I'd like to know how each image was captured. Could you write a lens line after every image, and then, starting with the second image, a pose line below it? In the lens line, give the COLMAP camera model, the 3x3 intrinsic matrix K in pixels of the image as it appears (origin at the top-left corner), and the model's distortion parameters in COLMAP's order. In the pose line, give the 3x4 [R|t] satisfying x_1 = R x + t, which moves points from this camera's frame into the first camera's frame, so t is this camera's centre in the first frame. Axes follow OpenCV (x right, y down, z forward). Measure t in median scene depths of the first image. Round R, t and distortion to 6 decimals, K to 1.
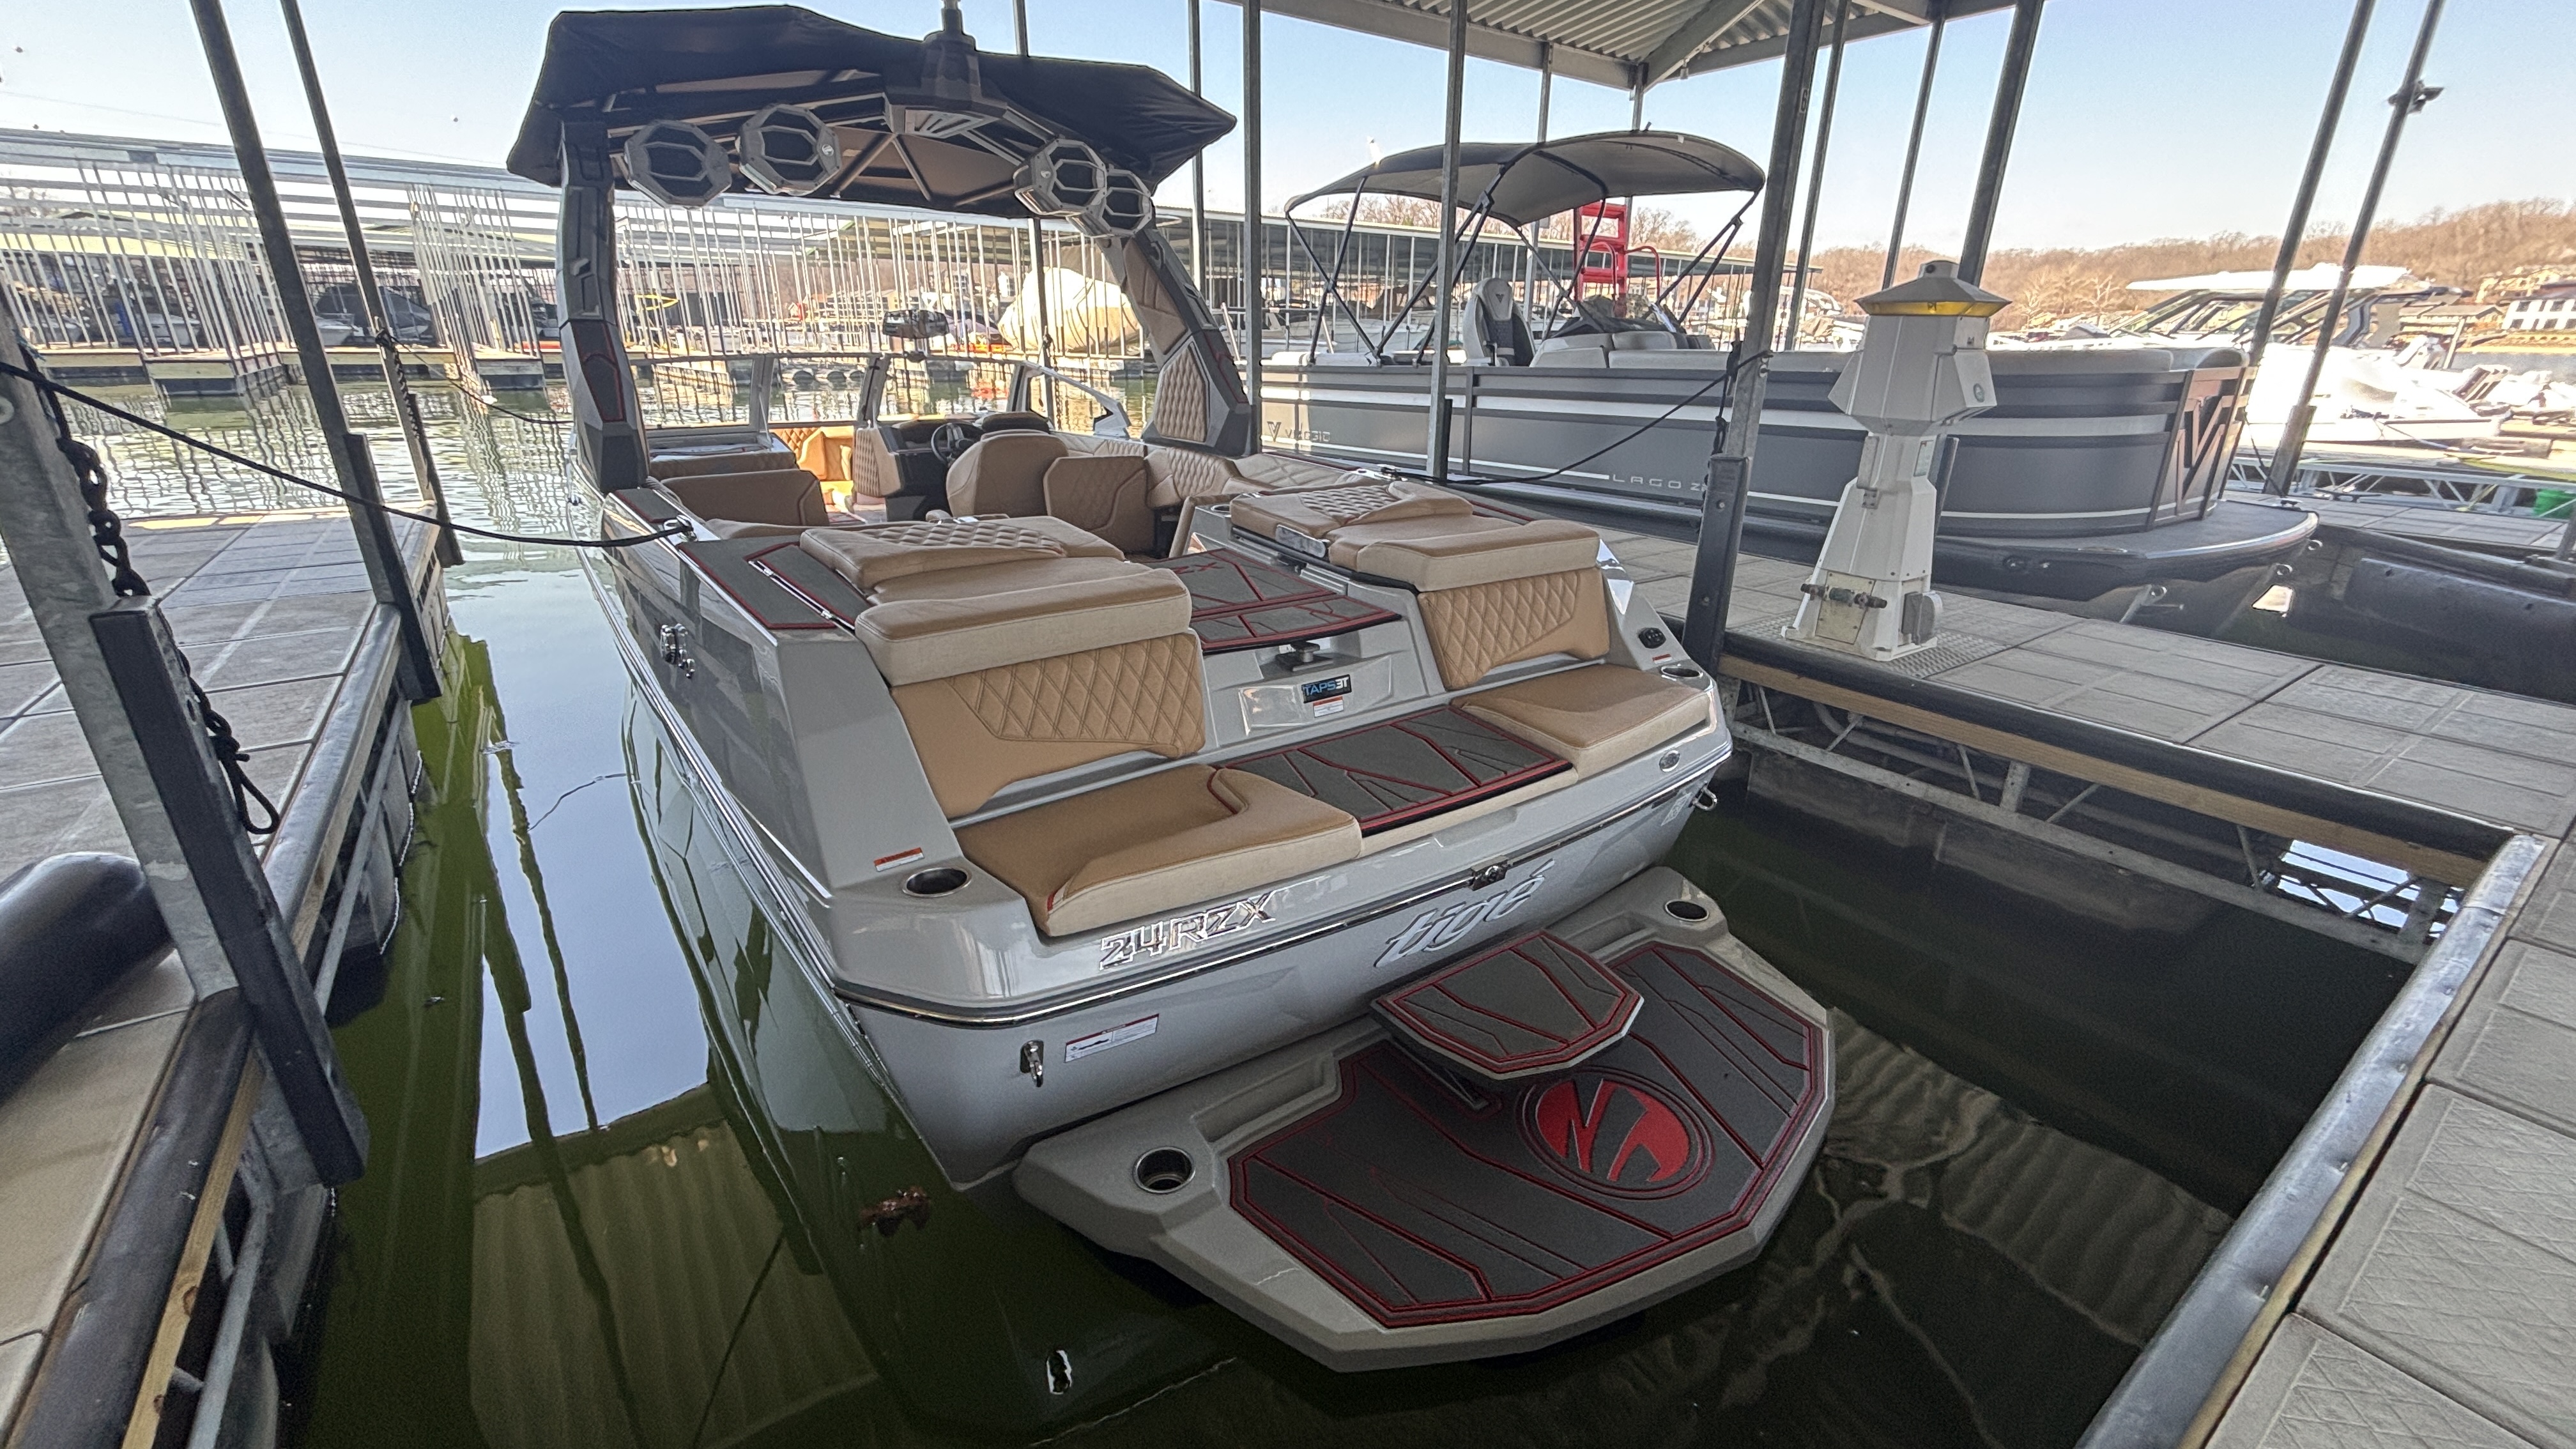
lens RADIAL K [[1038.4, 0, 1257.9], [0, 1038.4, 724.7], [0, 0, 1]] dist [-0.001915, 0.001075]
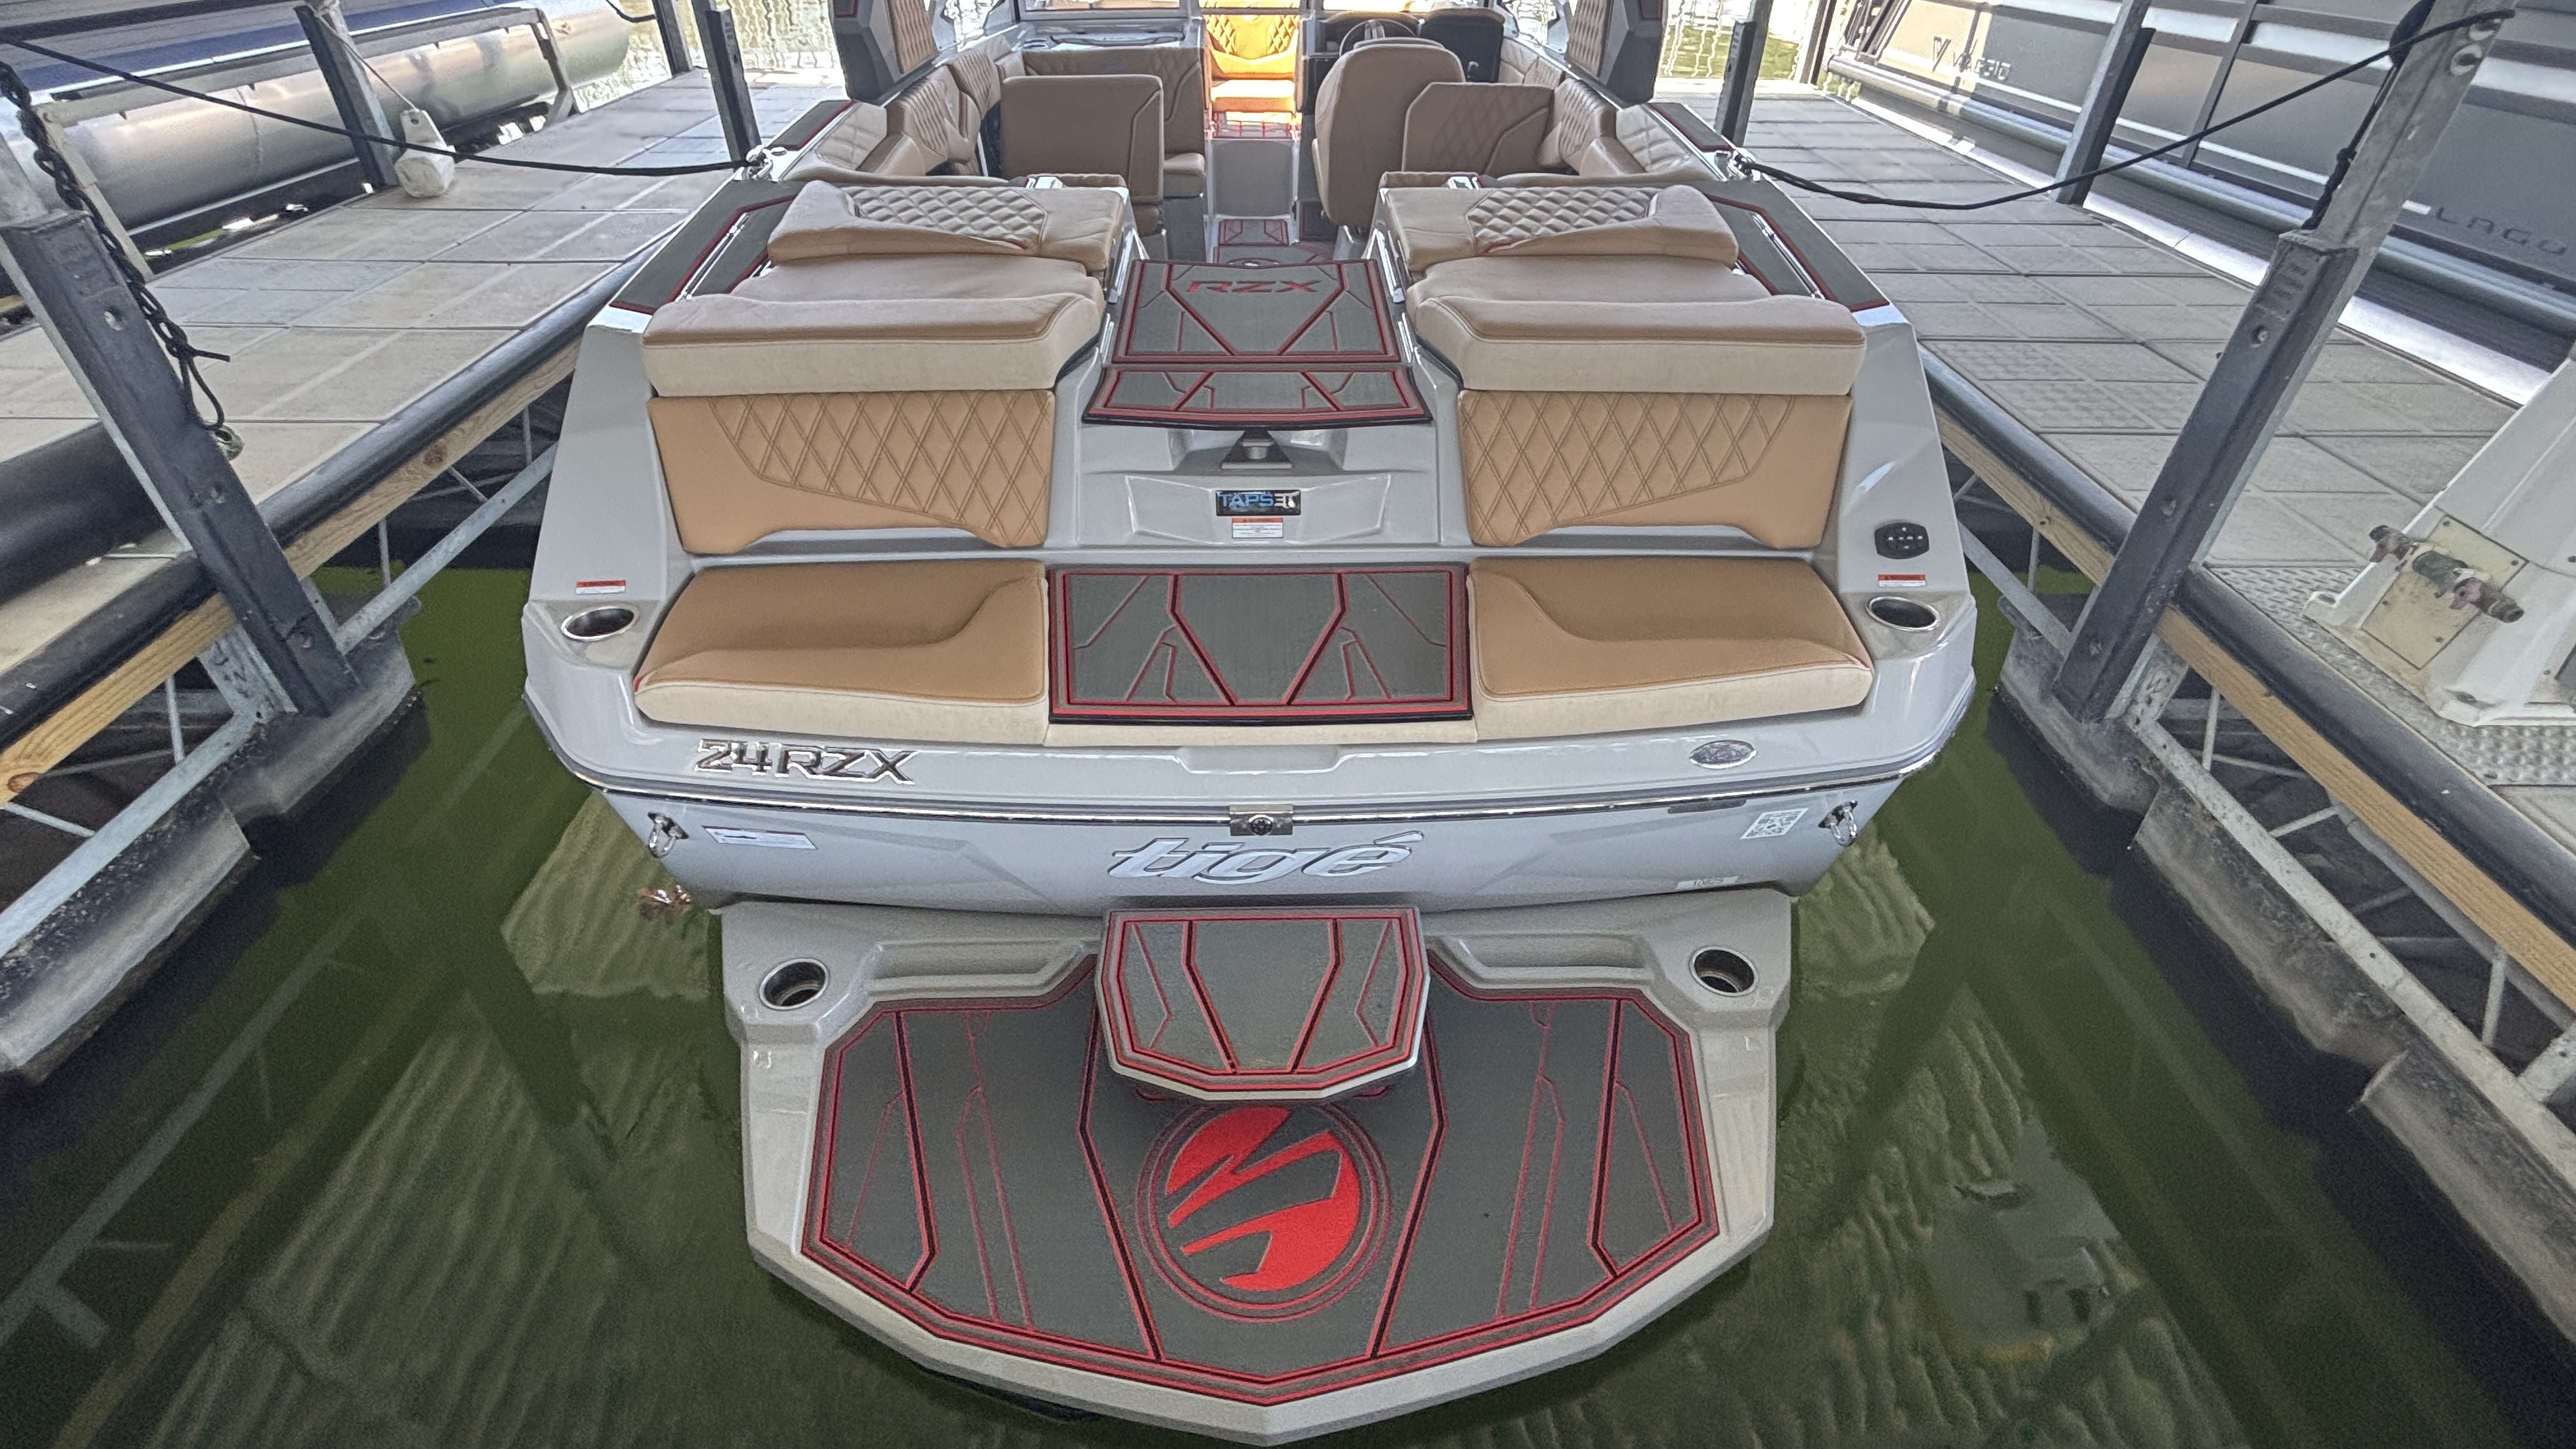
lens RADIAL K [[1171.7, 0, 1274.2], [0, 1171.7, 724.4], [0, 0, 1]] dist [-0.001045, -0.000315]
pose [[0.831599, 0.329574, -0.447017, 0.354040], [-0.196444, 0.927411, 0.318304, -0.110545], [0.519473, -0.176888, 0.835977, 0.211727]]
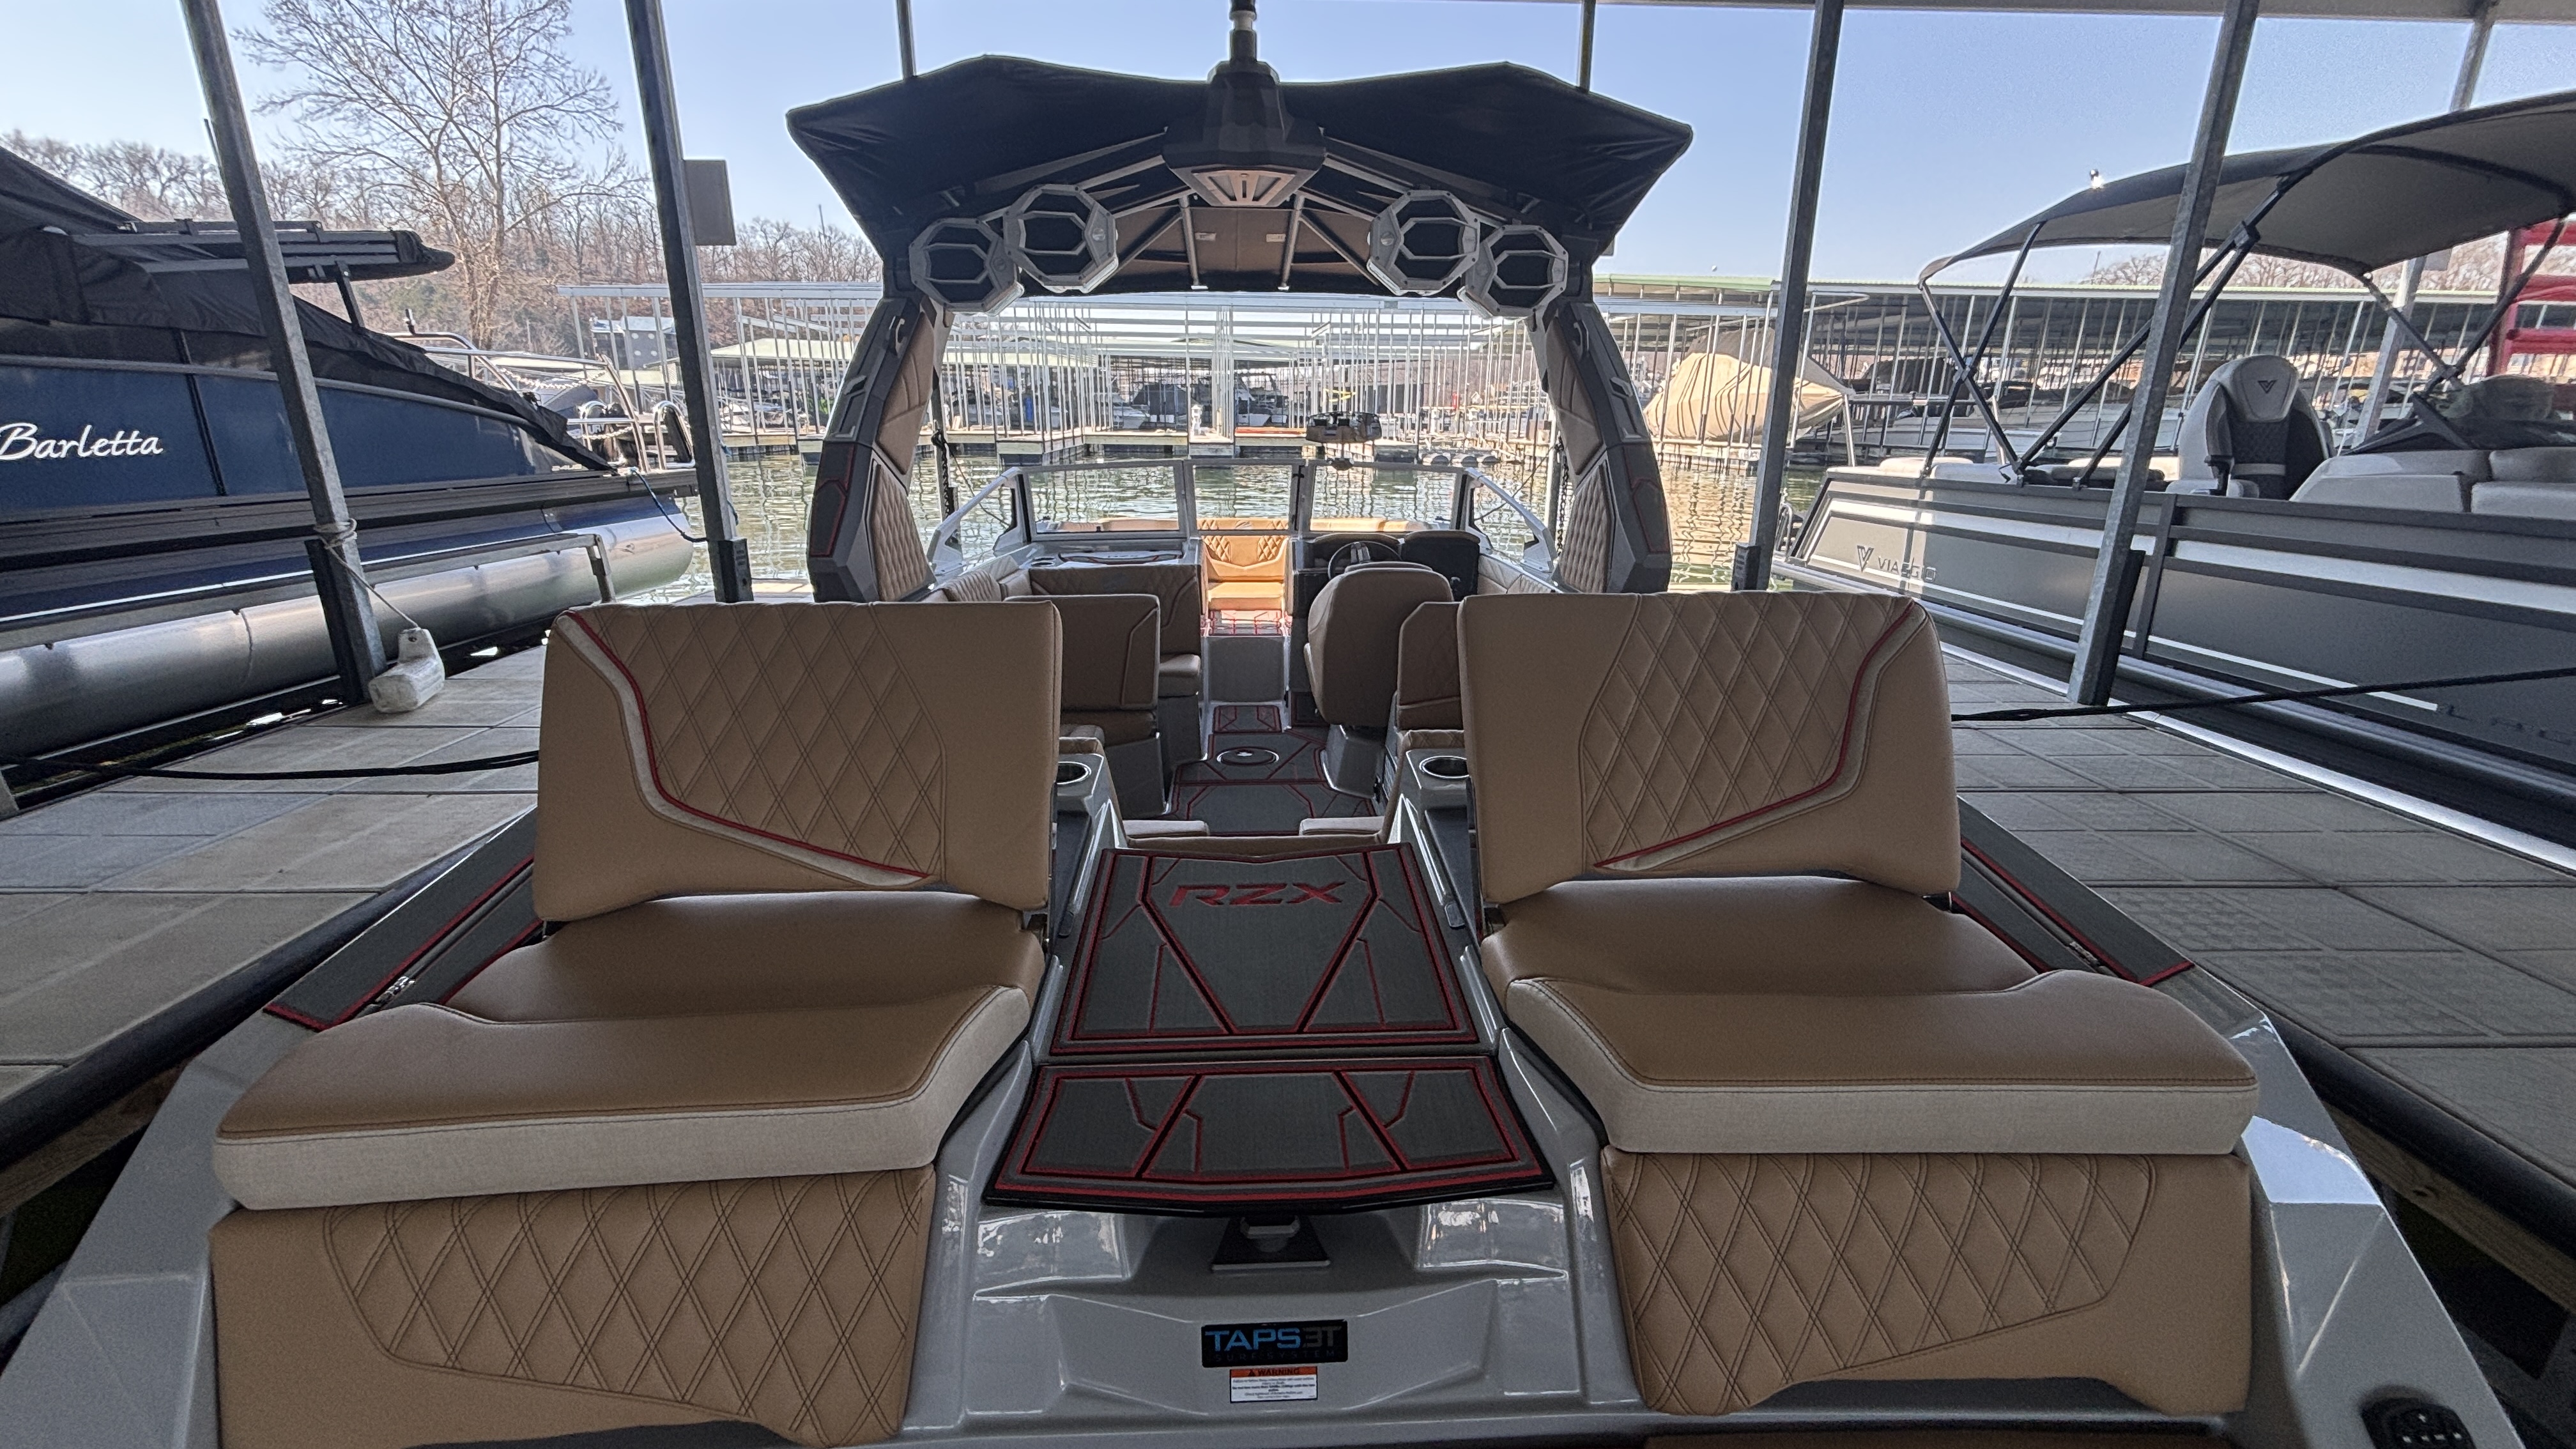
lens RADIAL K [[1038.4, 0, 1283.2], [0, 1038.4, 722.1], [0, 0, 1]] dist [-0.001915, 0.001075]
pose [[0.844100, 0.147200, -0.515585, 0.179139], [-0.185234, 0.982431, -0.022774, -0.197587], [0.503174, 0.114728, 0.856536, 0.440915]]
